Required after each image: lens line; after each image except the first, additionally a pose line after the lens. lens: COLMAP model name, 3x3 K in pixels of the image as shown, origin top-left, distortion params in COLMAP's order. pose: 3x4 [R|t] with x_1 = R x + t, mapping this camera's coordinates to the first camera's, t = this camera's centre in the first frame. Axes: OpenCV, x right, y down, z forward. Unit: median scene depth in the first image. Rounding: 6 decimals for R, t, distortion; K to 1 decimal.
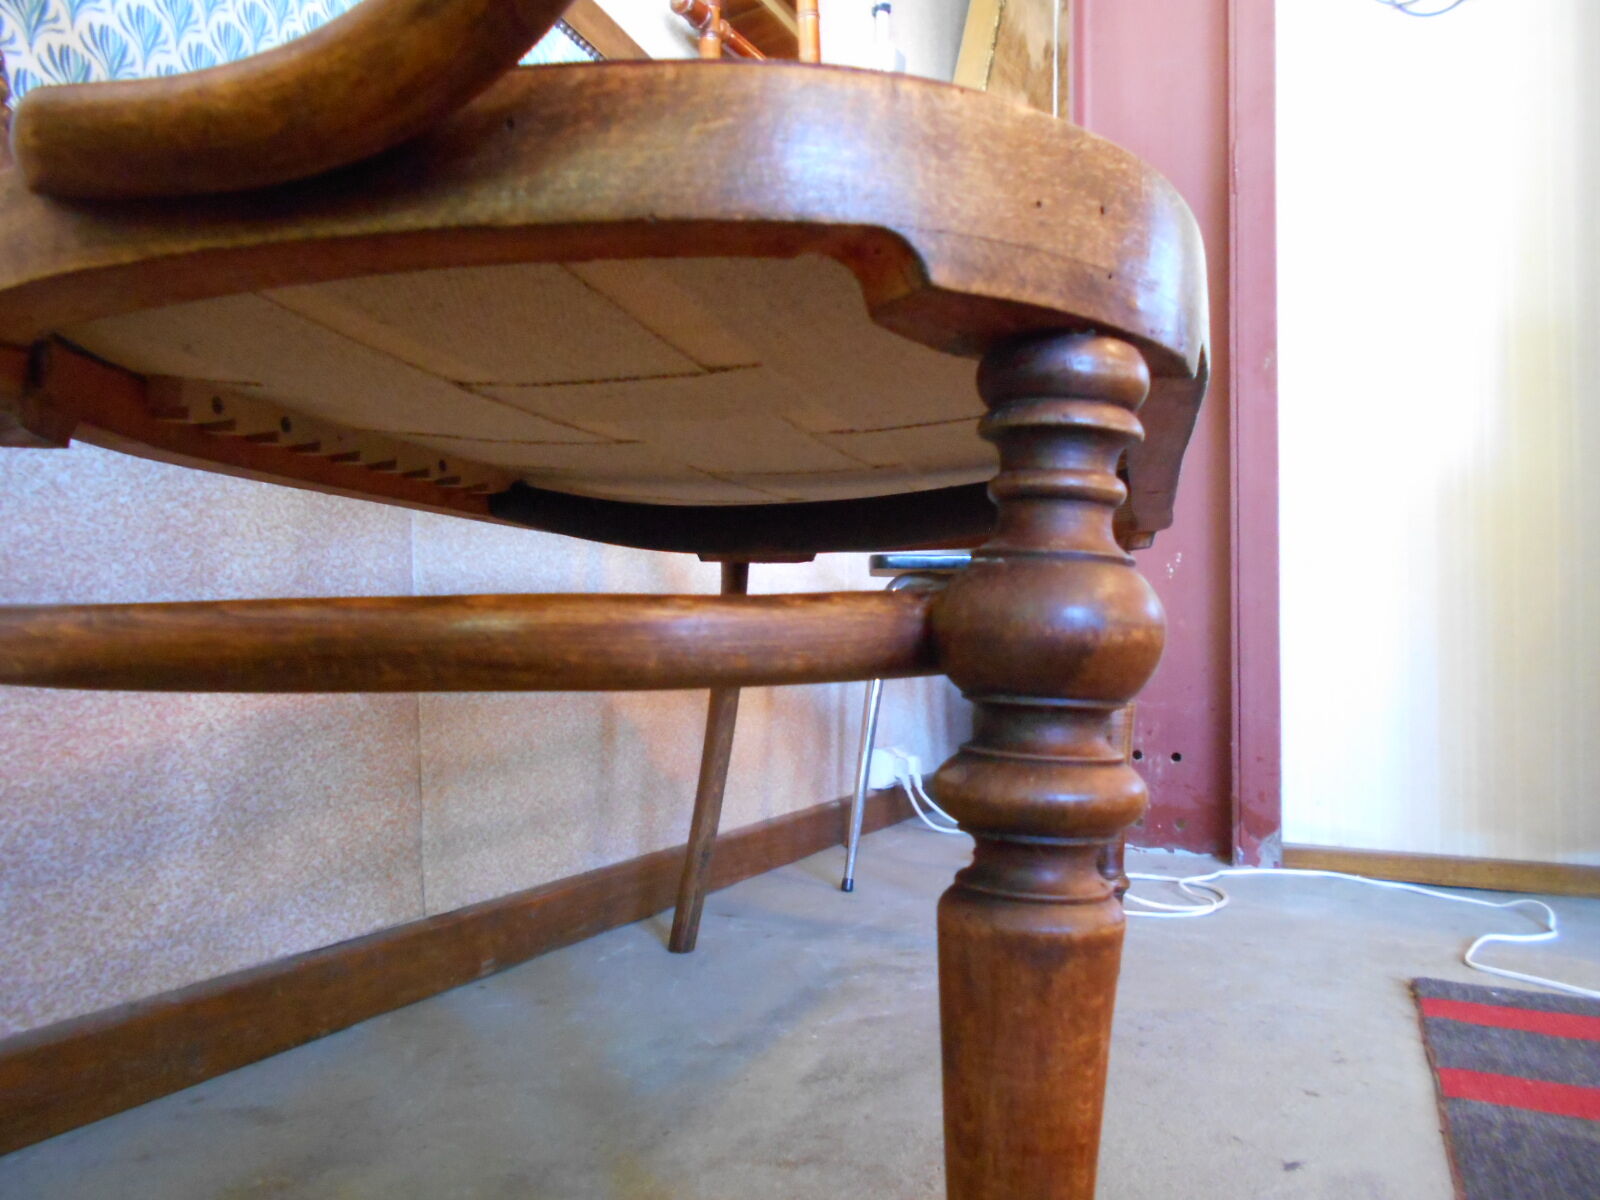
lens RADIAL K [[1265.4, 0, 800.0], [0, 1265.4, 600.0], [0, 0, 1]] dist [-0.017903, 0.000857]
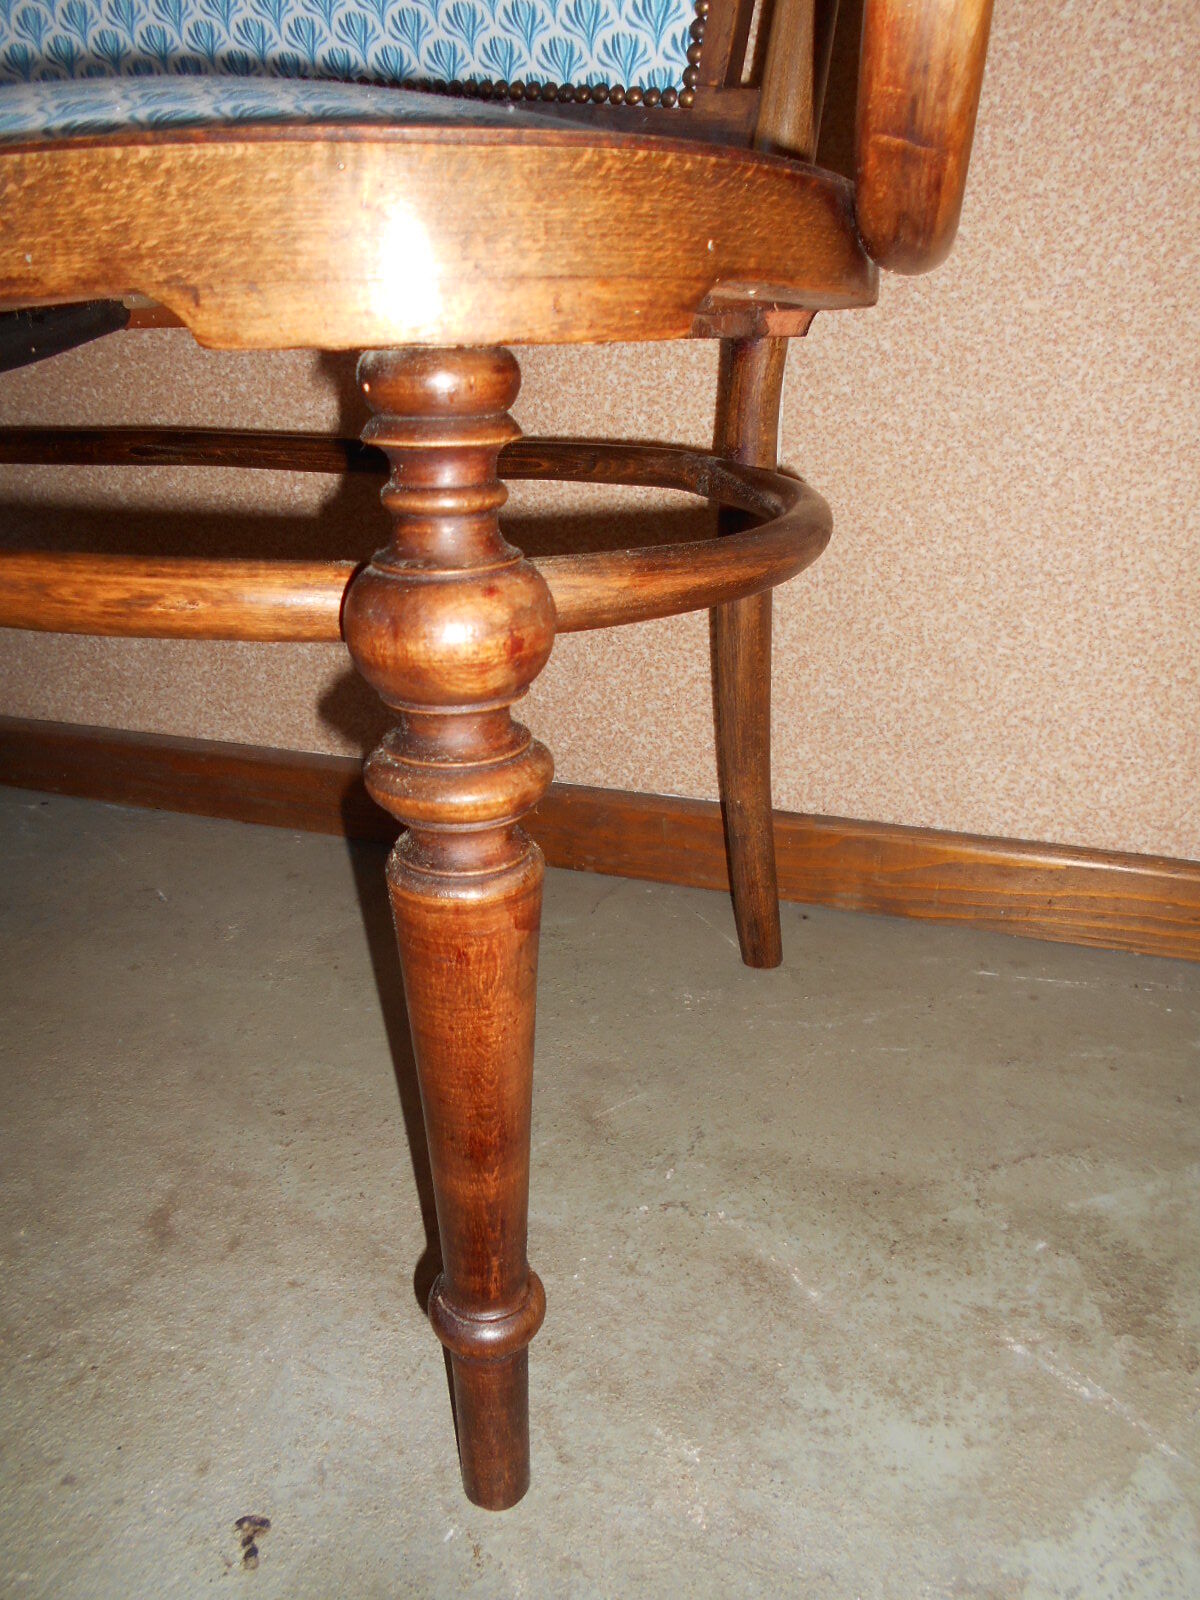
lens RADIAL K [[1265.4, 0, 640.9], [0, 1265.4, 778.7], [0, 0, 1]] dist [-0.017903, 0.000857]
pose [[0.092514, 0.334993, -0.937668, 0.485944], [0.034893, 0.940037, 0.339282, -0.046922], [0.995100, -0.064106, 0.075278, 0.926168]]
